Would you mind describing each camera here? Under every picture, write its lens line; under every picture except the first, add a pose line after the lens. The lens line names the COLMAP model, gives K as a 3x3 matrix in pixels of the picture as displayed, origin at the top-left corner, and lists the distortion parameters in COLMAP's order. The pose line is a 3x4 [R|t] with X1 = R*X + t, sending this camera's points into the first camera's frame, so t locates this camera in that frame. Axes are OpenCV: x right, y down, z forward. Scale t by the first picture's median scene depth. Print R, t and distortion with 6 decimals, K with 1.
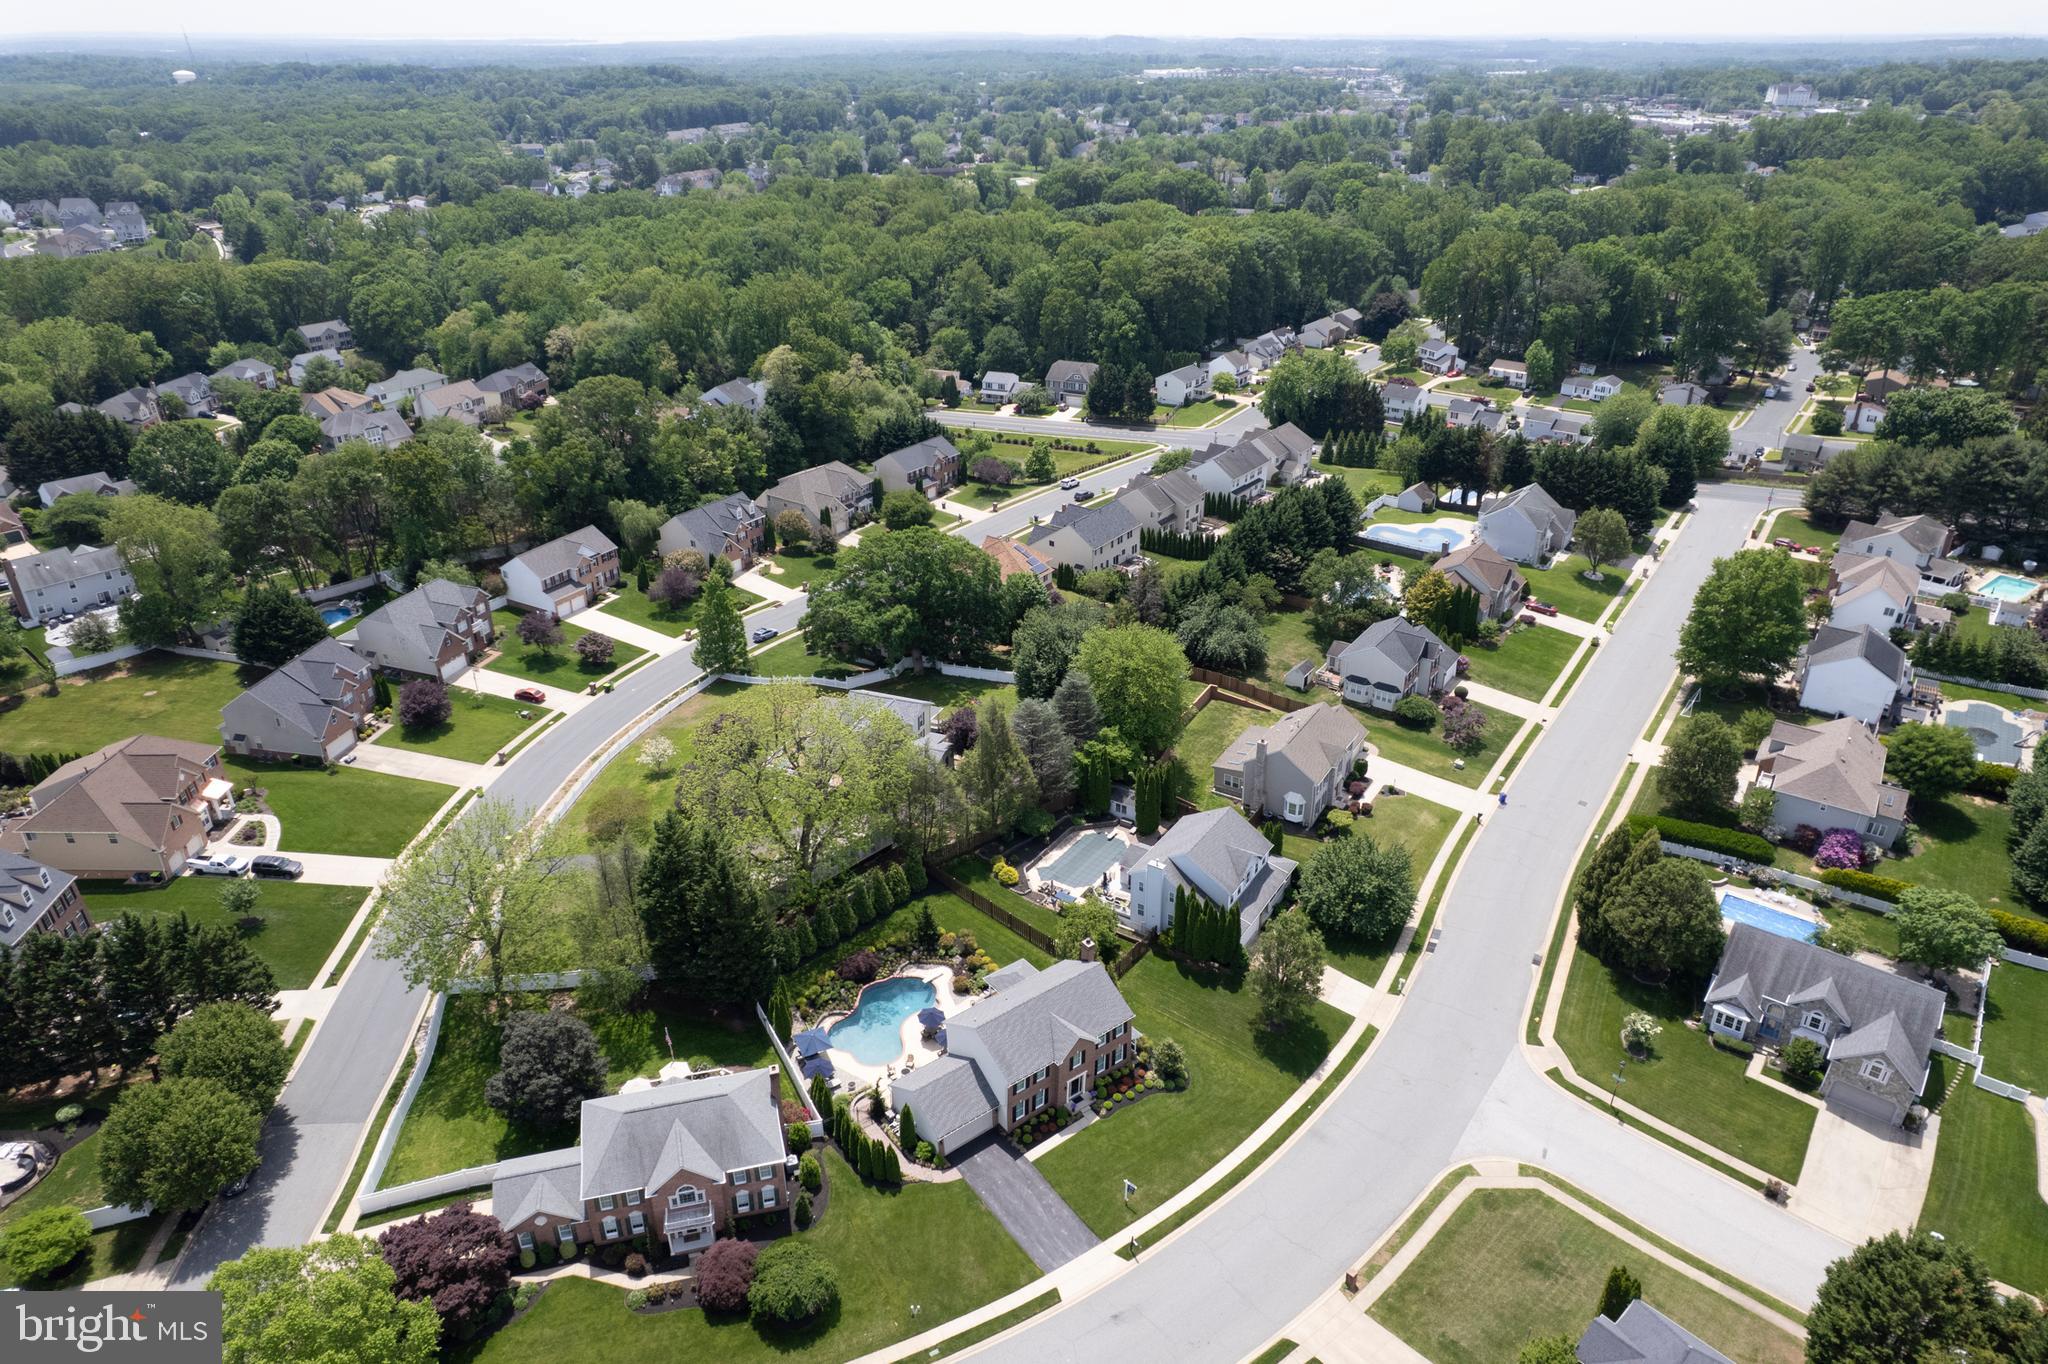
lens RADIAL K [[1310.7, 0, 1028.2], [0, 1310.7, 689.2], [0, 0, 1]] dist [-0.071538, 0.066691]
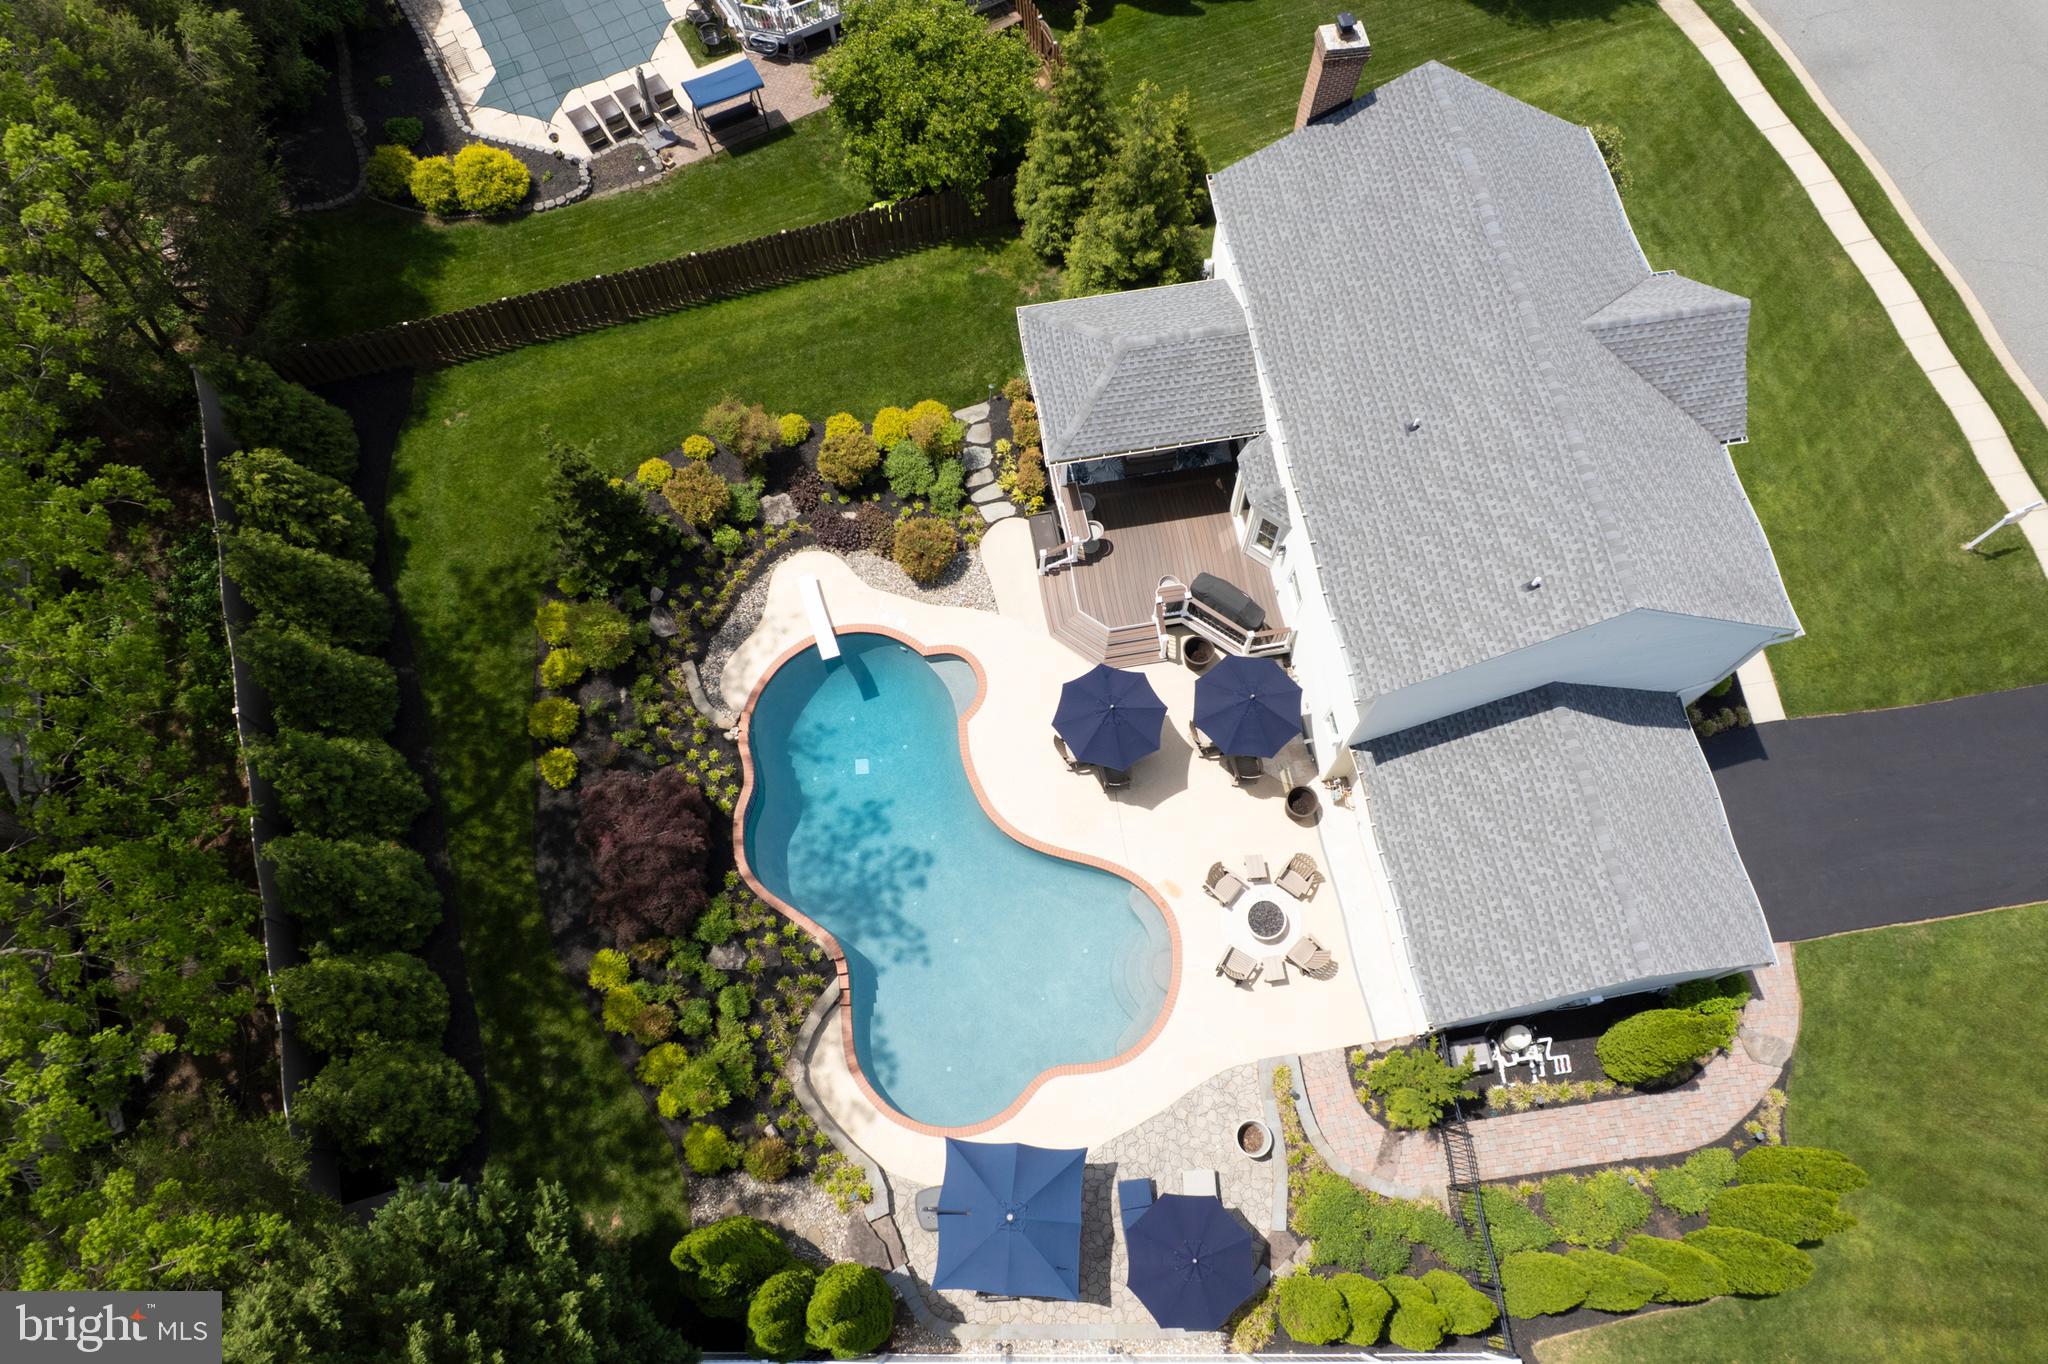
lens RADIAL K [[1310.7, 0, 1028.2], [0, 1310.7, 689.2], [0, 0, 1]] dist [-0.071538, 0.066691]
pose [[0.475889, -0.819440, 0.319449, -0.137414], [0.408931, 0.527722, 0.744503, 0.046539], [-0.778656, -0.223668, 0.586231, 0.751857]]
